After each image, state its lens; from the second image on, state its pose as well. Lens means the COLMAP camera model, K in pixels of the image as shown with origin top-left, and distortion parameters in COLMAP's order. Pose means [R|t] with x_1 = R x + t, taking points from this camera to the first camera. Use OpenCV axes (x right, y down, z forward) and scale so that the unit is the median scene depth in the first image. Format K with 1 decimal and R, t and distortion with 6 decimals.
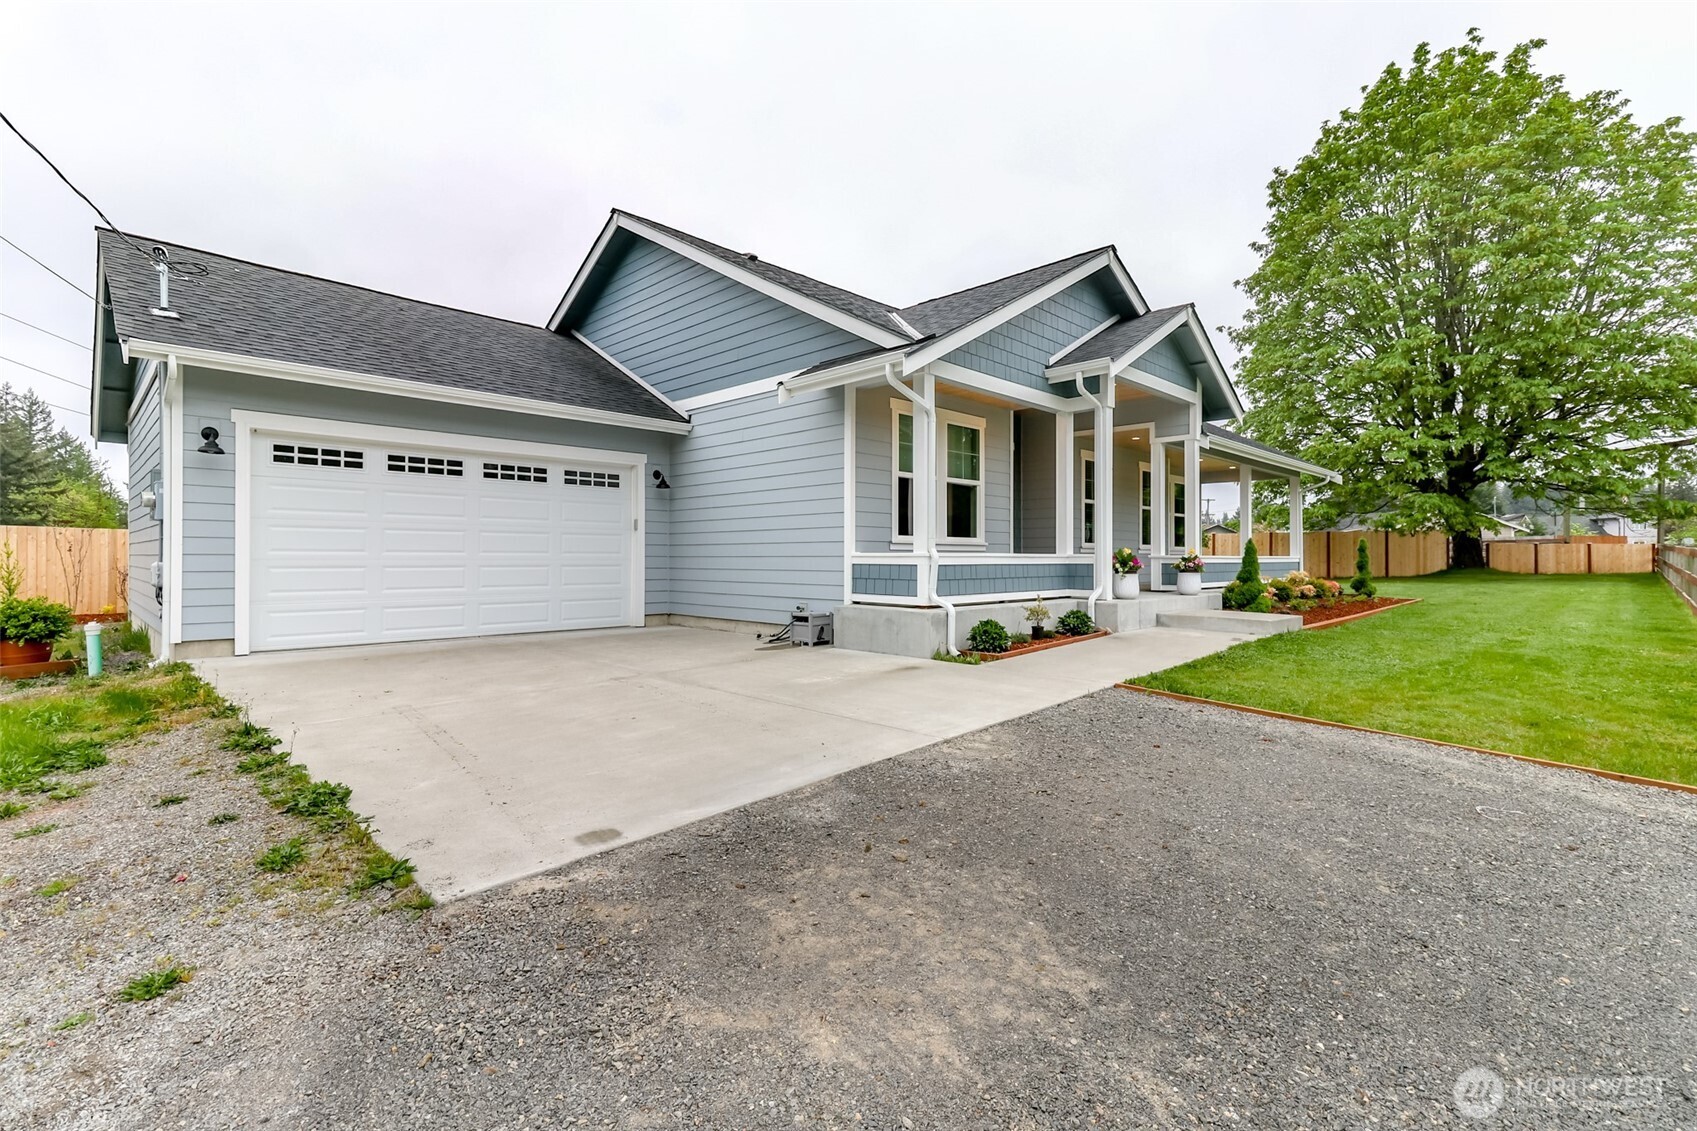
lens RADIAL K [[762.7, 0, 852.3], [0, 762.7, 554.5], [0, 0, 1]] dist [0.023730, -0.000200]
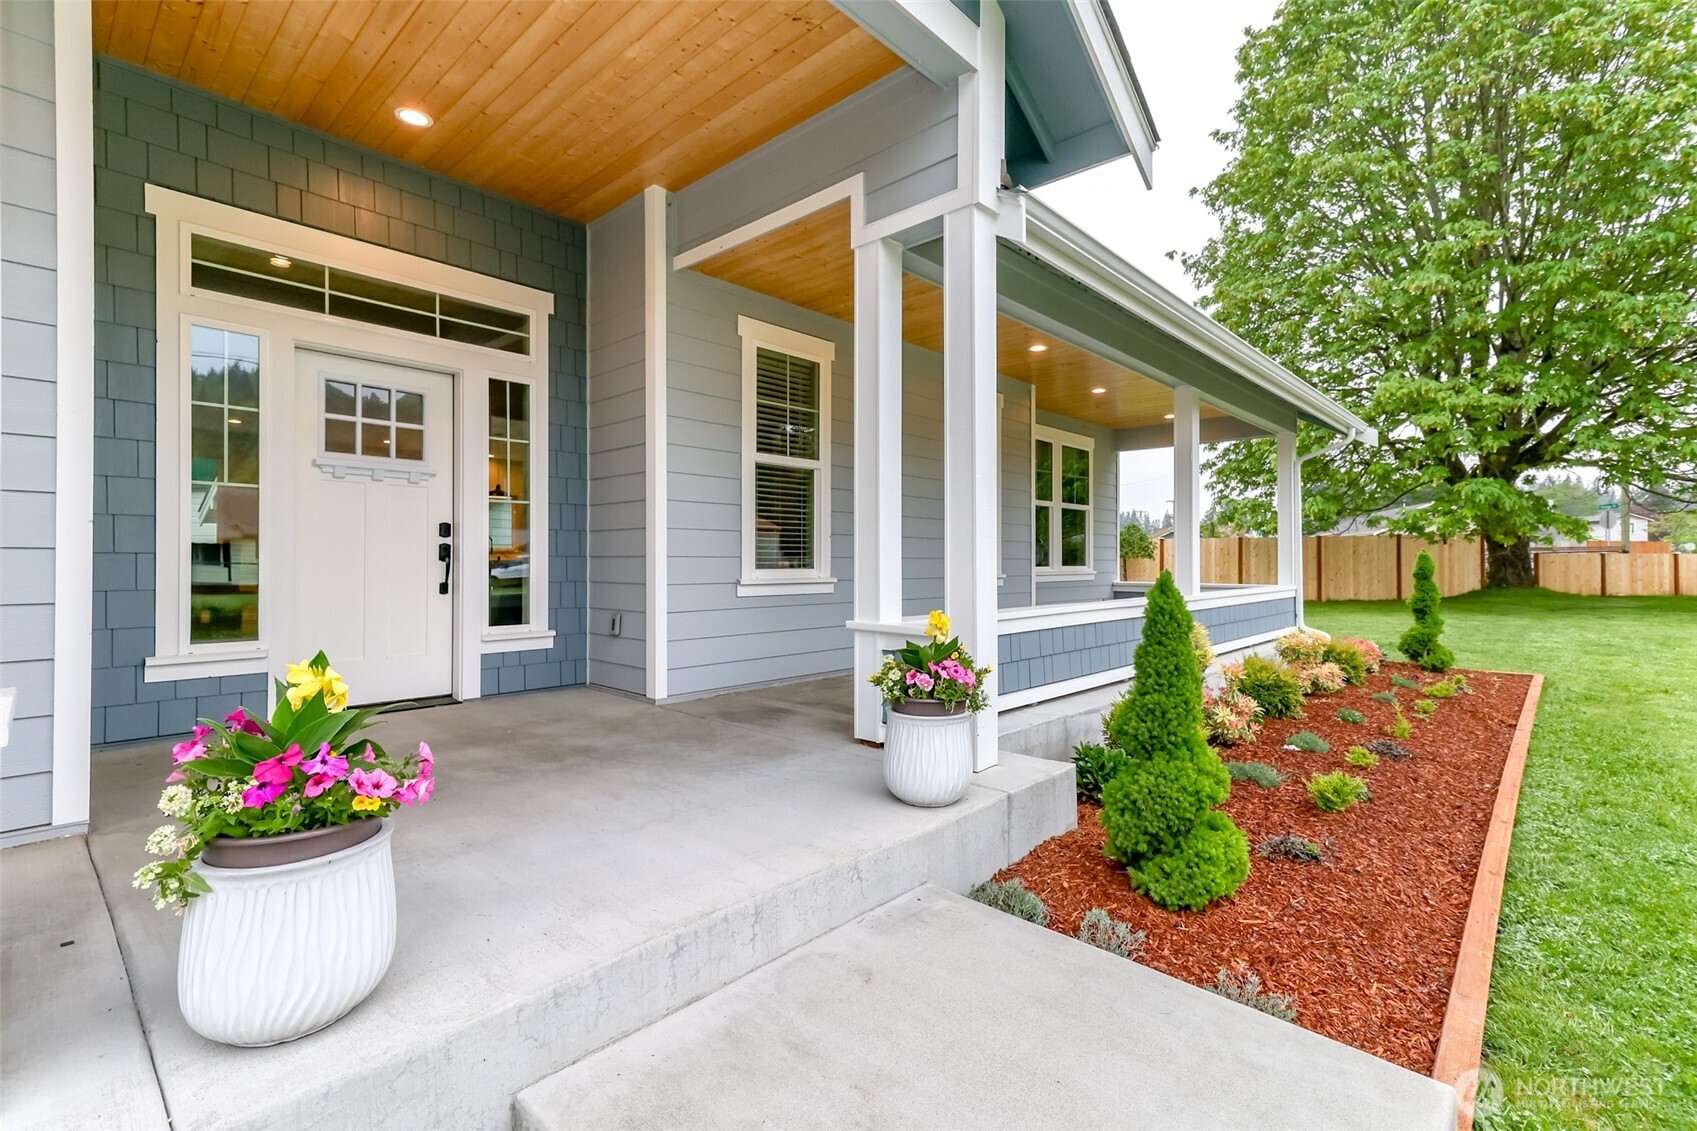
lens RADIAL K [[762.7, 0, 852.3], [0, 762.7, 554.5], [0, 0, 1]] dist [0.023730, -0.000200]
pose [[0.999479, 0.000687, 0.032271, 0.164276], [-0.000559, 0.999992, -0.003982, -0.010155], [-0.032273, 0.003962, 0.999471, 0.303682]]
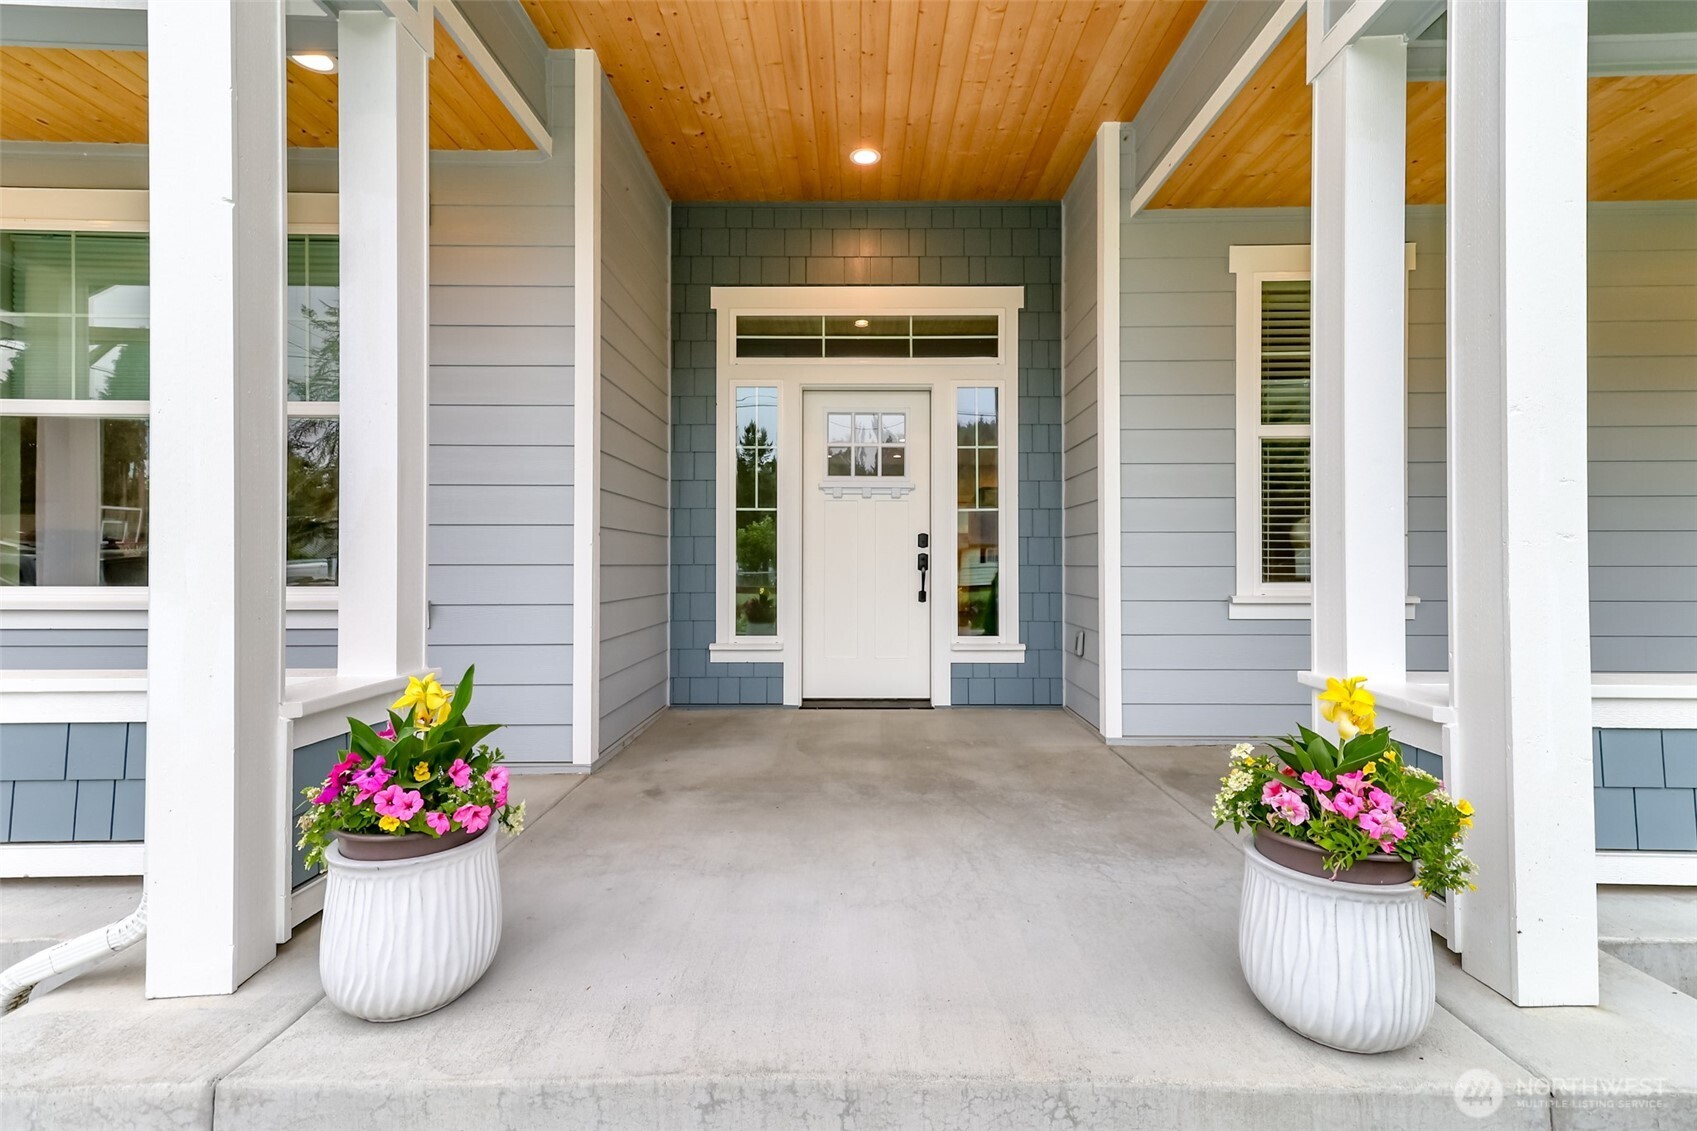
lens RADIAL K [[762.7, 0, 852.3], [0, 762.7, 554.5], [0, 0, 1]] dist [0.023730, -0.000200]
pose [[0.702250, -0.009172, -0.711871, 0.192609], [0.004712, 0.999955, -0.008236, -0.011563], [0.711914, 0.002429, 0.702262, 0.339769]]
